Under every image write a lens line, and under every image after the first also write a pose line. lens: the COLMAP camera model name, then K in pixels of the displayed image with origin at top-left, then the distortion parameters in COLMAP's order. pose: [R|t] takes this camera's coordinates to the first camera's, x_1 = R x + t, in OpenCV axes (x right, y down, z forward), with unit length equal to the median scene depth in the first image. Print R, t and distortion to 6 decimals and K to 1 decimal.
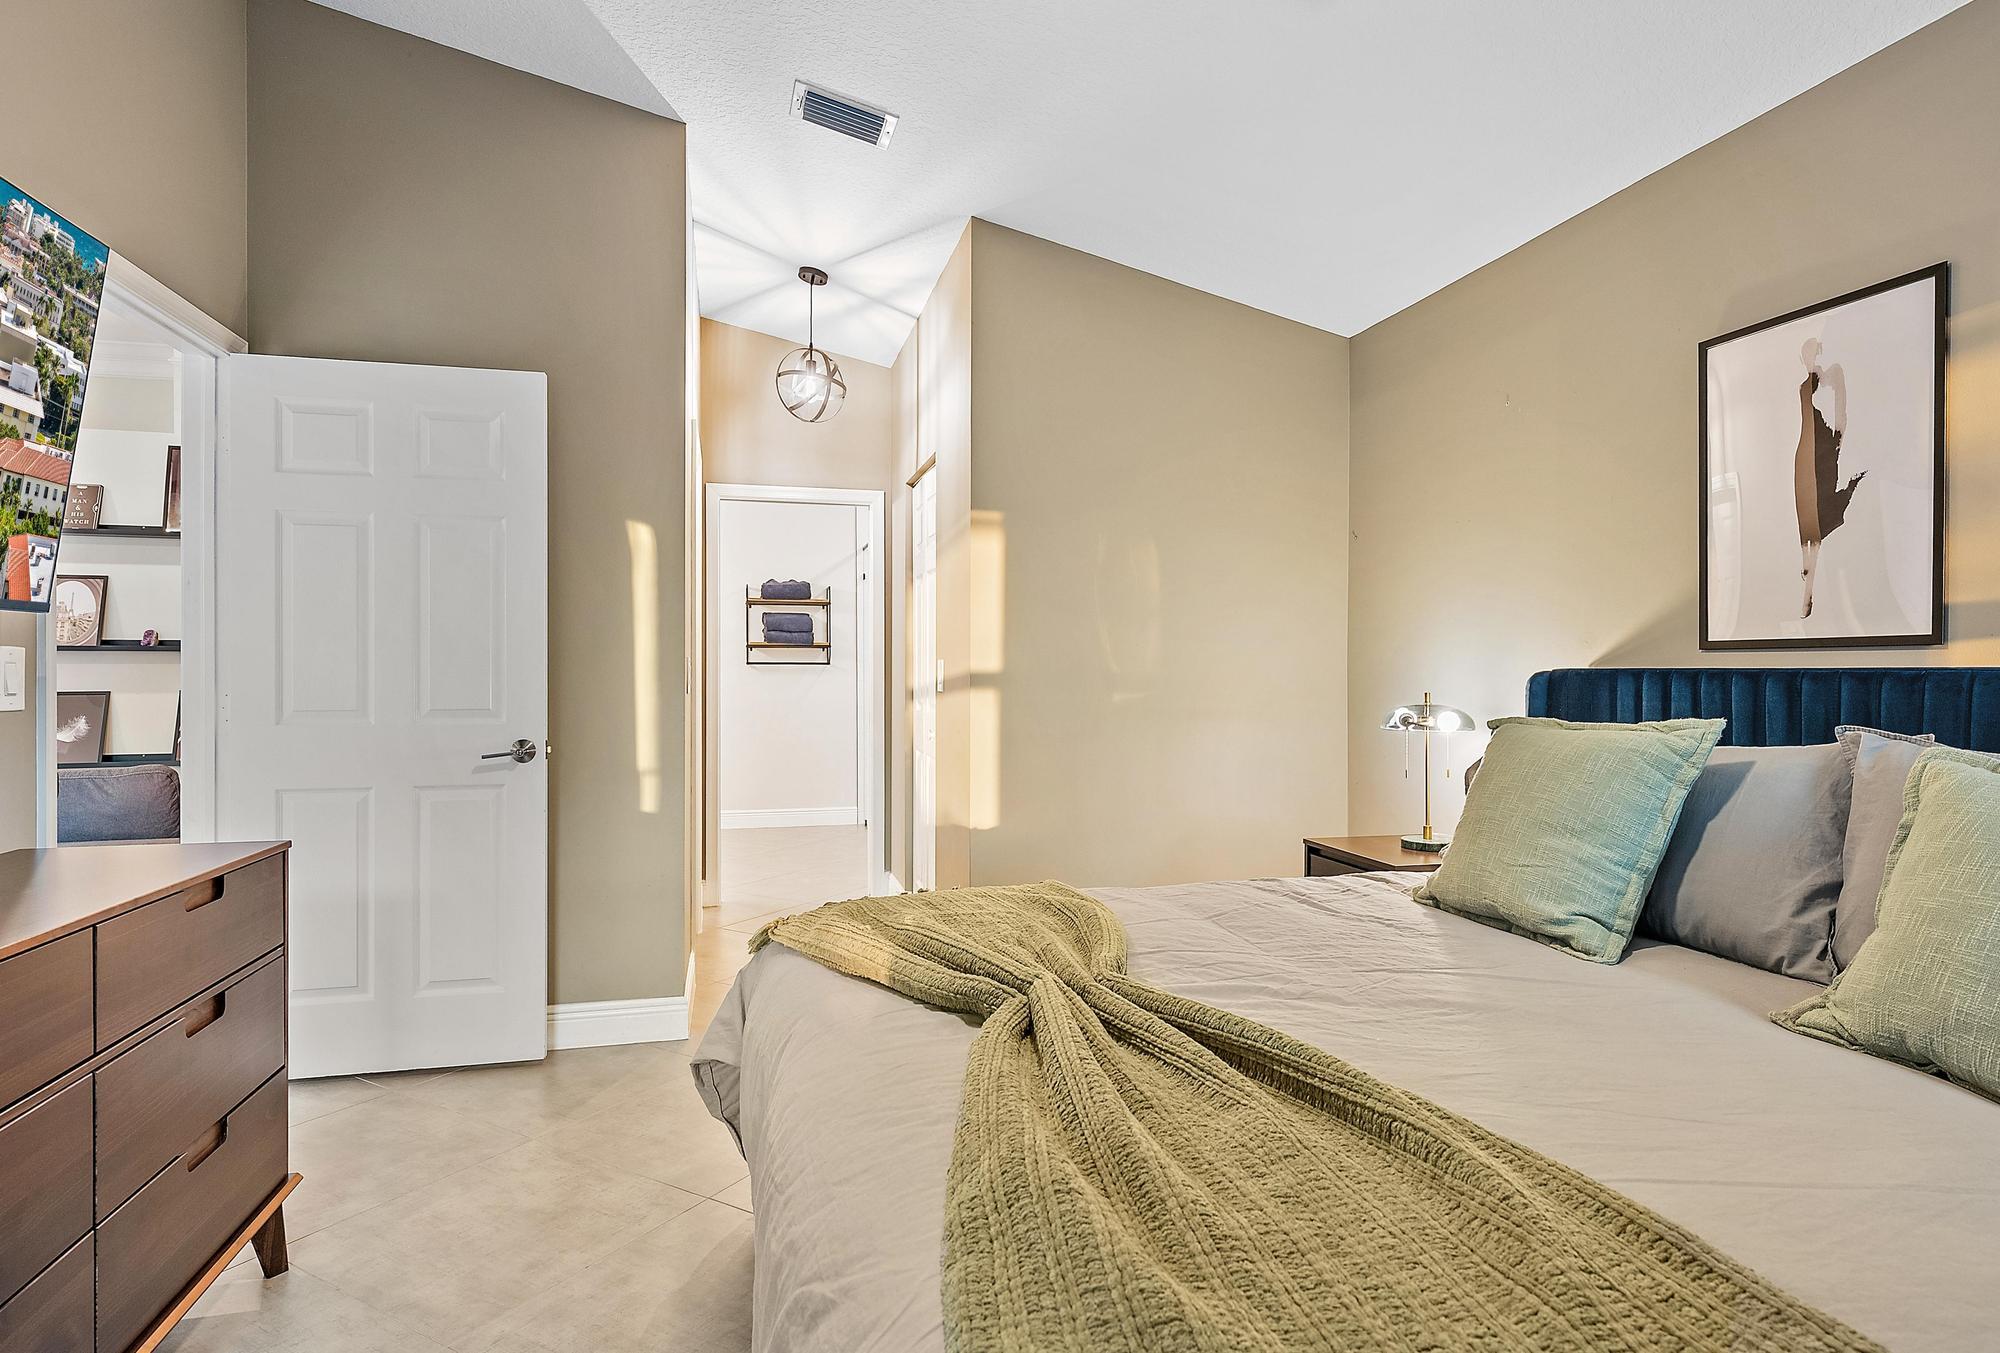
lens RADIAL K [[1057.7, 0, 996.6], [0, 1057.7, 670.9], [0, 0, 1]] dist [-0.001392, -0.000282]
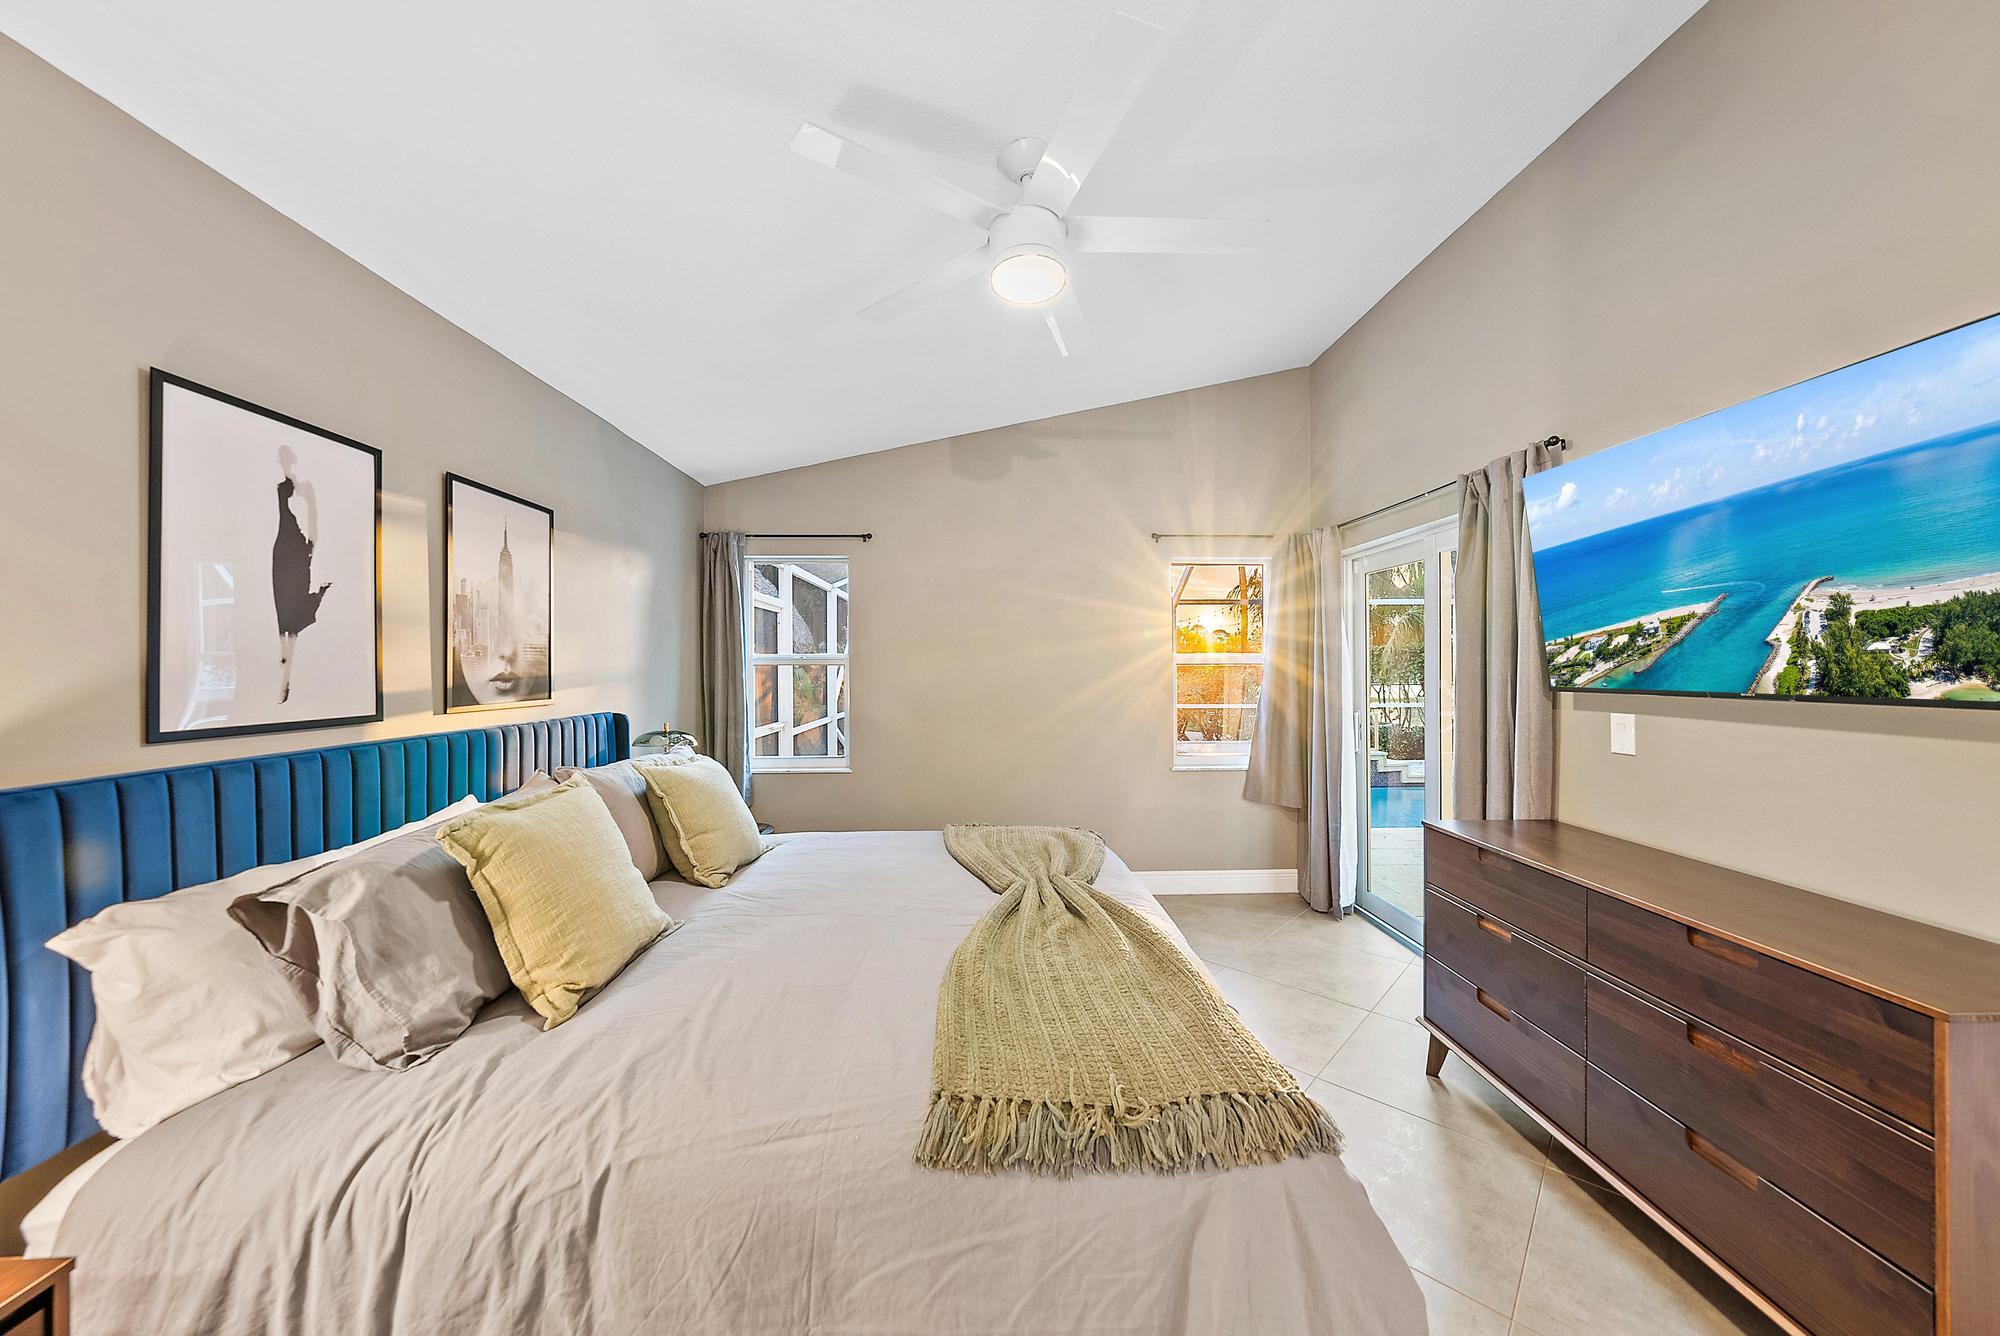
lens RADIAL K [[680.9, 0, 1010.7], [0, 680.9, 661.3], [0, 0, 1]] dist [-0.005174, -0.000039]
pose [[-0.980138, 0.000369, 0.198314, -0.095832], [-0.000393, 0.999993, -0.003803, -0.090484], [-0.198314, -0.003805, -0.980131, 1.532431]]
